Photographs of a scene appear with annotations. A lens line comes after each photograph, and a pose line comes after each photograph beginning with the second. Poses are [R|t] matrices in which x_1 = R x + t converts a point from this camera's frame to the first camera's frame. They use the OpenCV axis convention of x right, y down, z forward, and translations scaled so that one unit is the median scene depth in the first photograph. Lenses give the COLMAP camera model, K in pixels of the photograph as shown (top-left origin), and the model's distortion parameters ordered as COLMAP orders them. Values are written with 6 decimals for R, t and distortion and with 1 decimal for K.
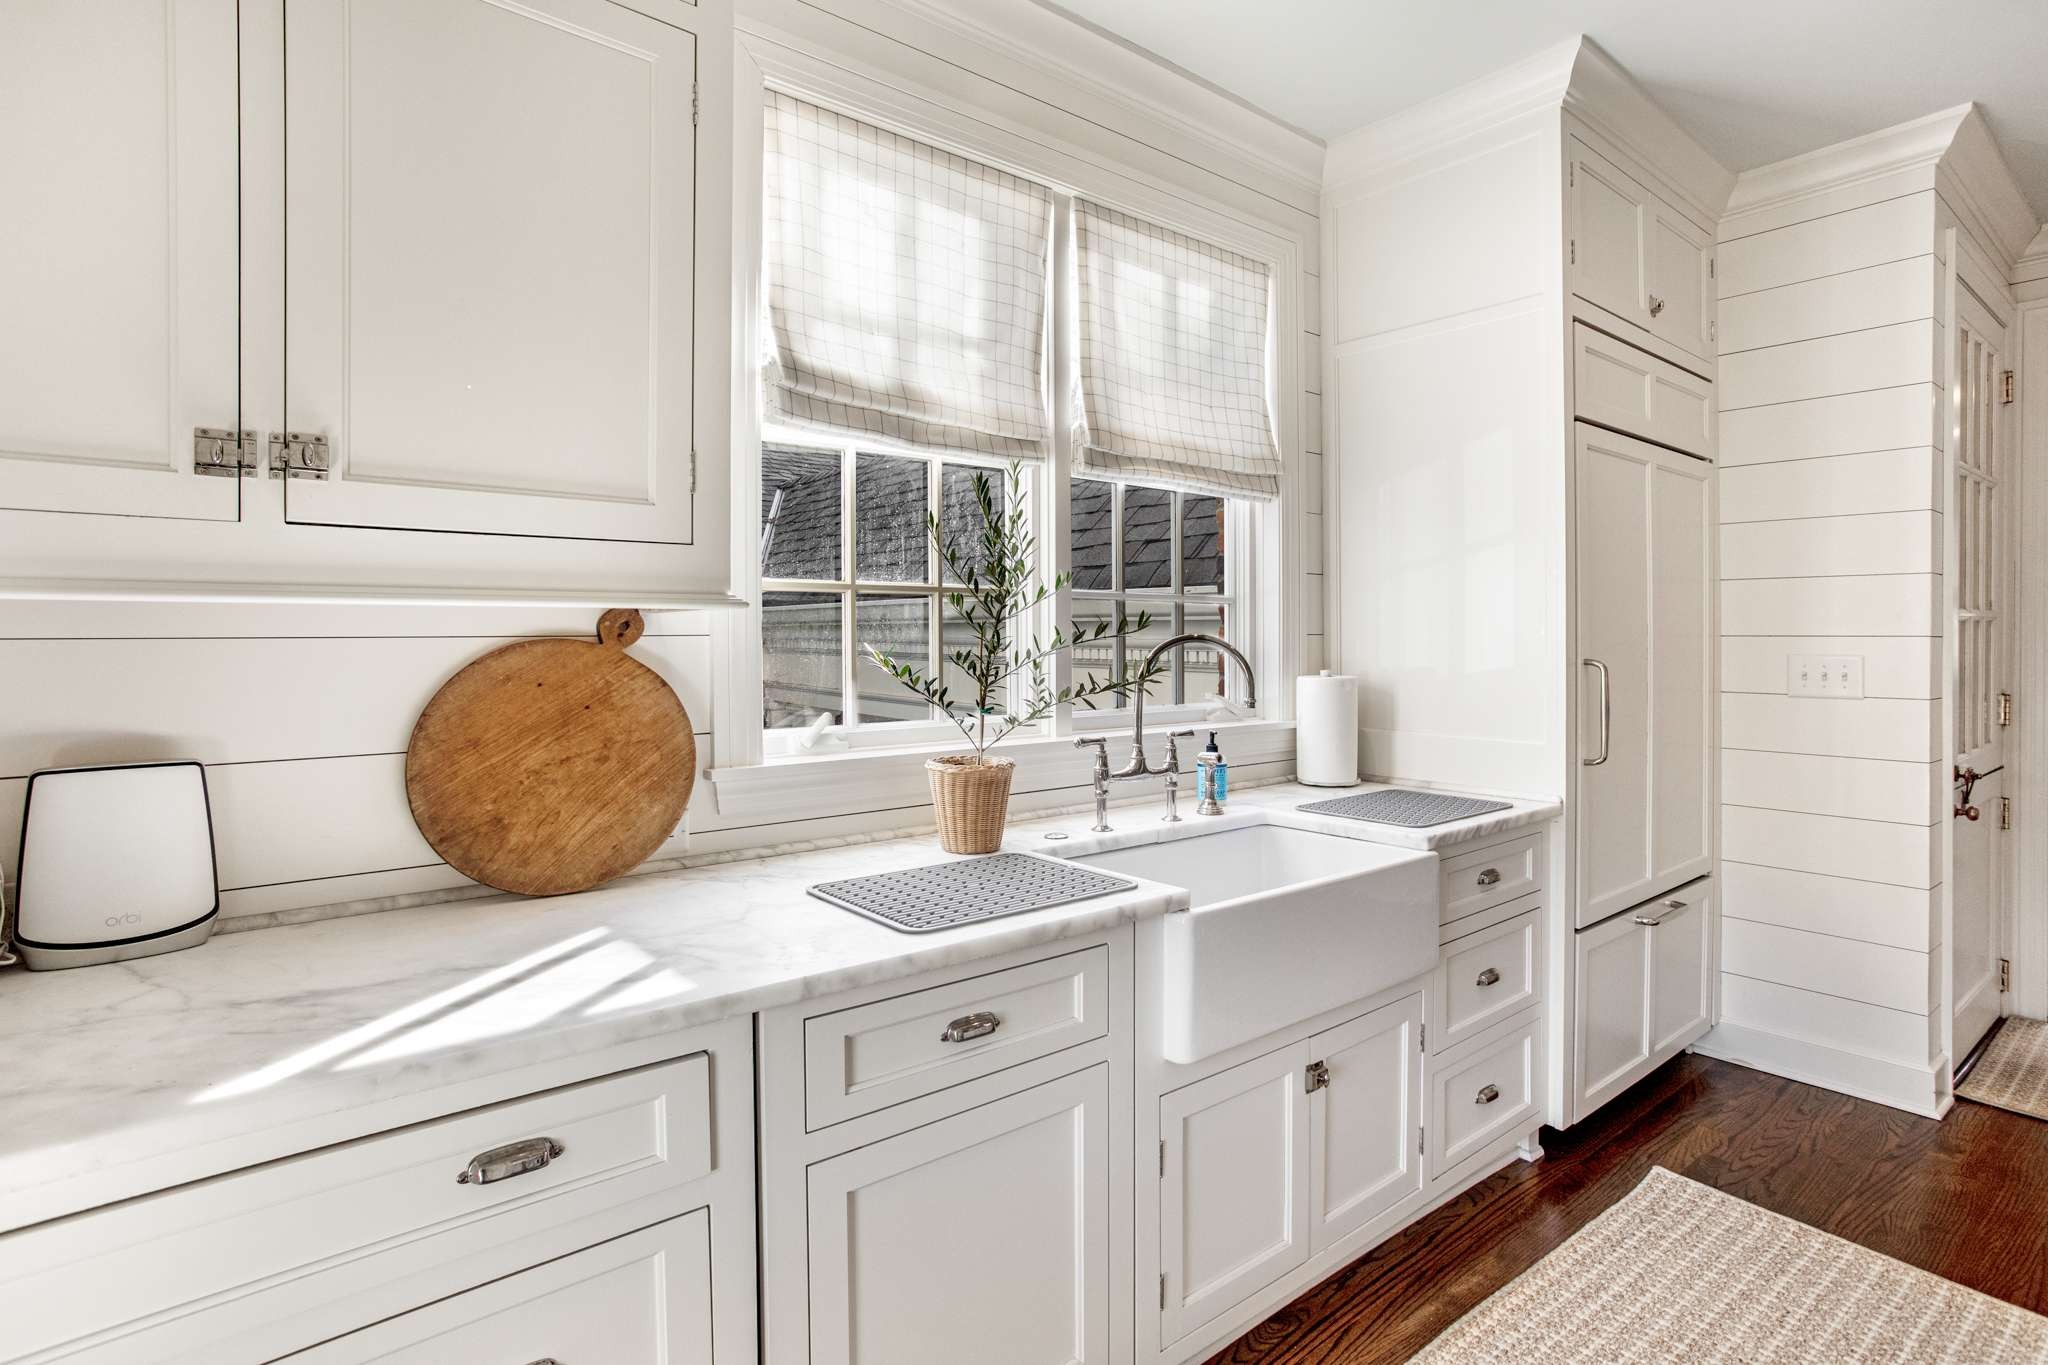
lens RADIAL K [[1024.9, 0, 1020.3], [0, 1024.9, 636.8], [0, 0, 1]] dist [-0.003380, 0.000193]
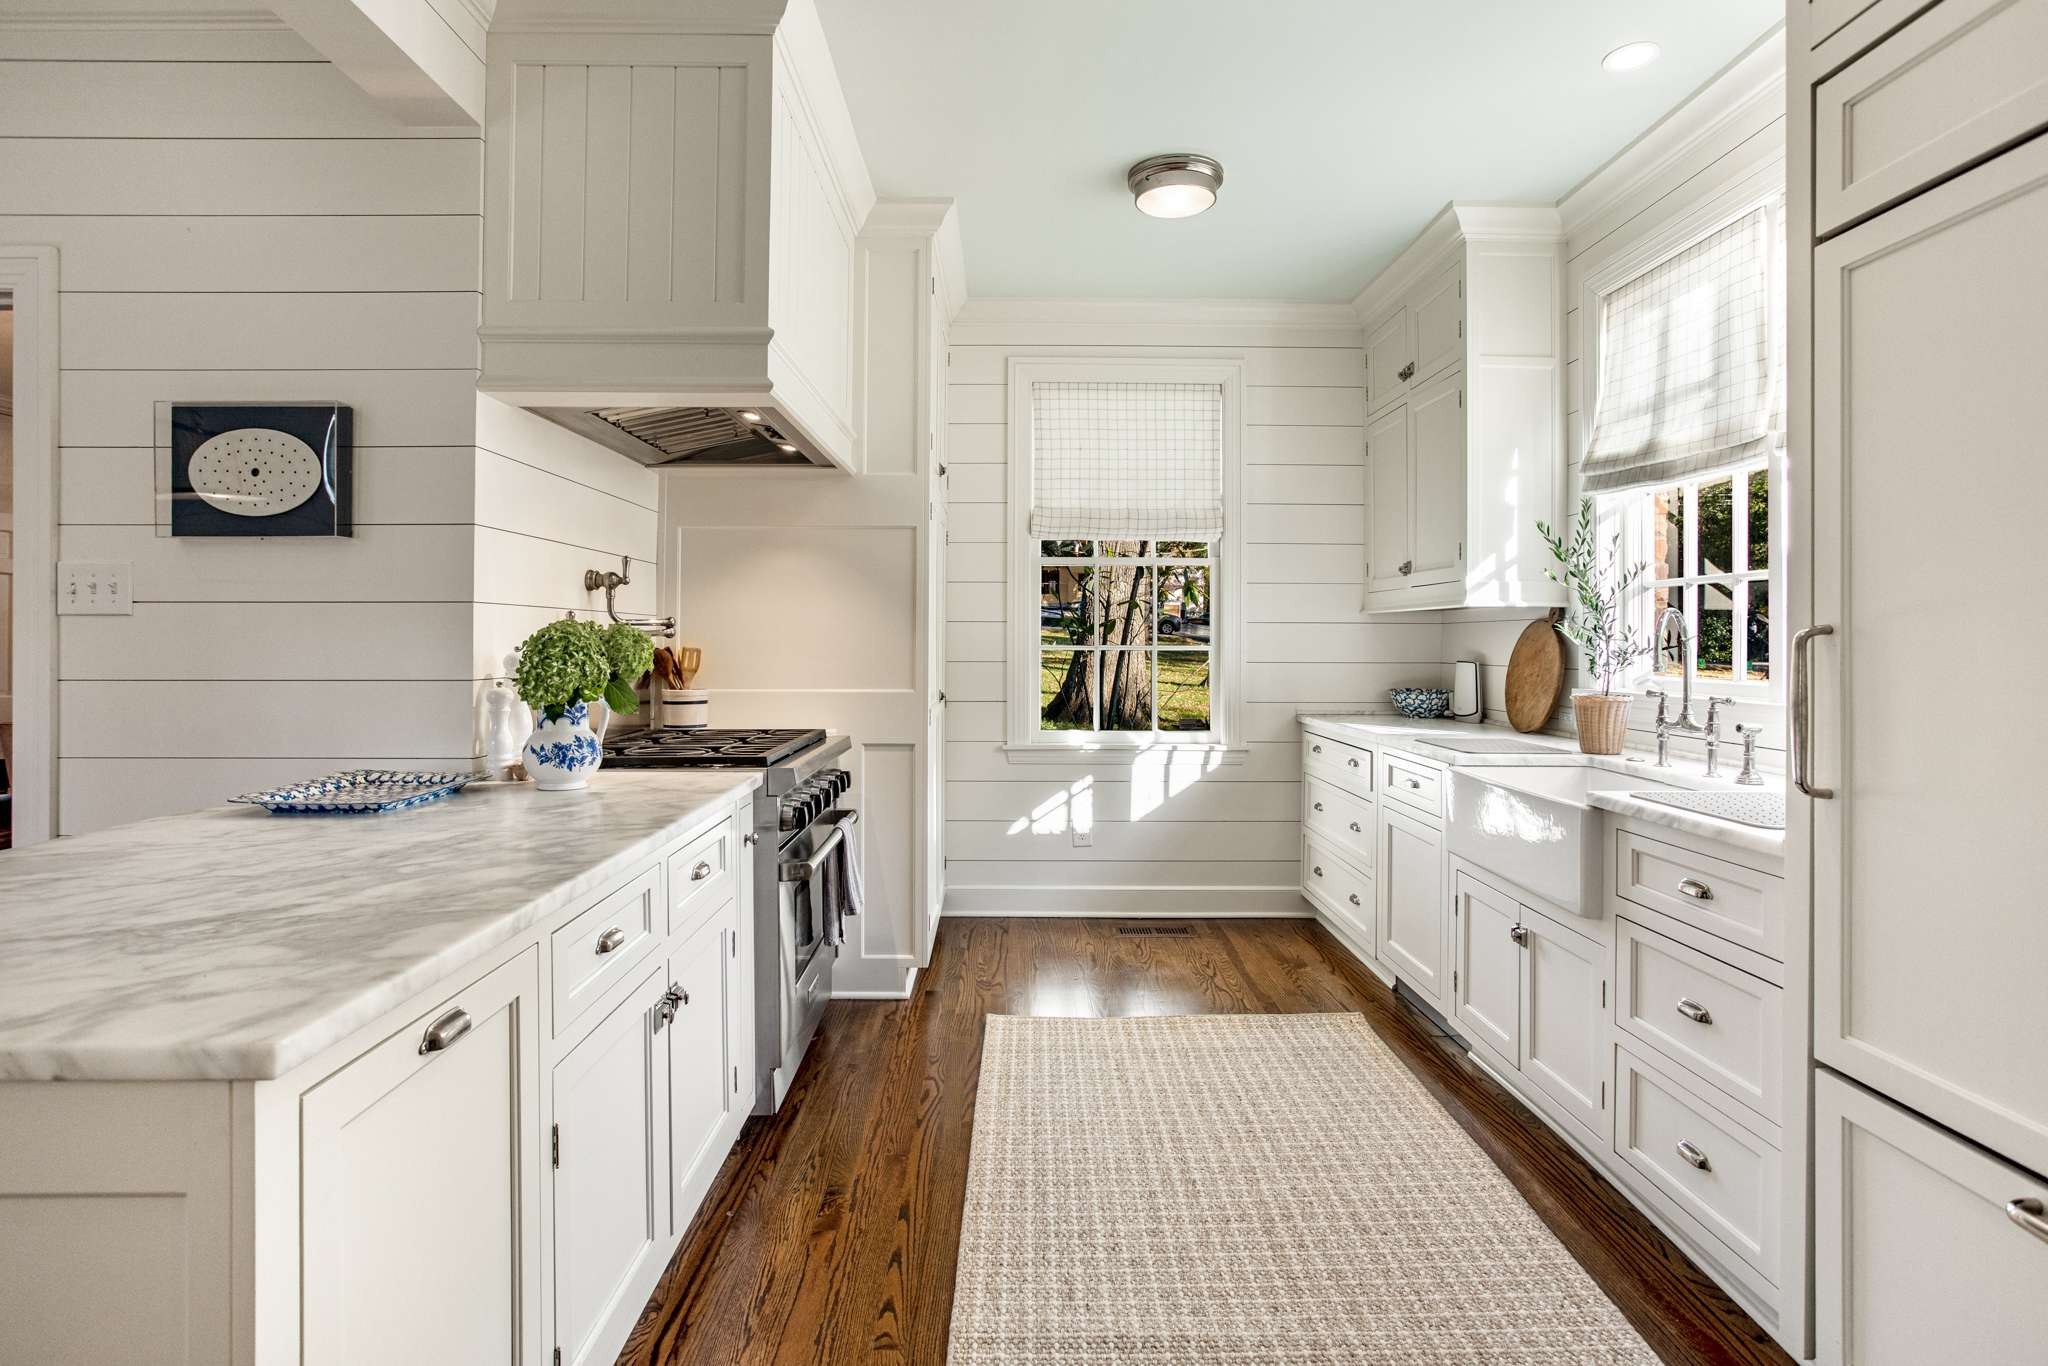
lens RADIAL K [[1024.9, 0, 1020.3], [0, 1024.9, 637.3], [0, 0, 1]] dist [-0.003380, 0.000193]
pose [[-0.623845, -0.002432, -0.781544, 1.540773], [-0.001941, 0.999997, -0.001562, 0.036025], [0.781545, 0.000542, -0.623848, 1.168965]]
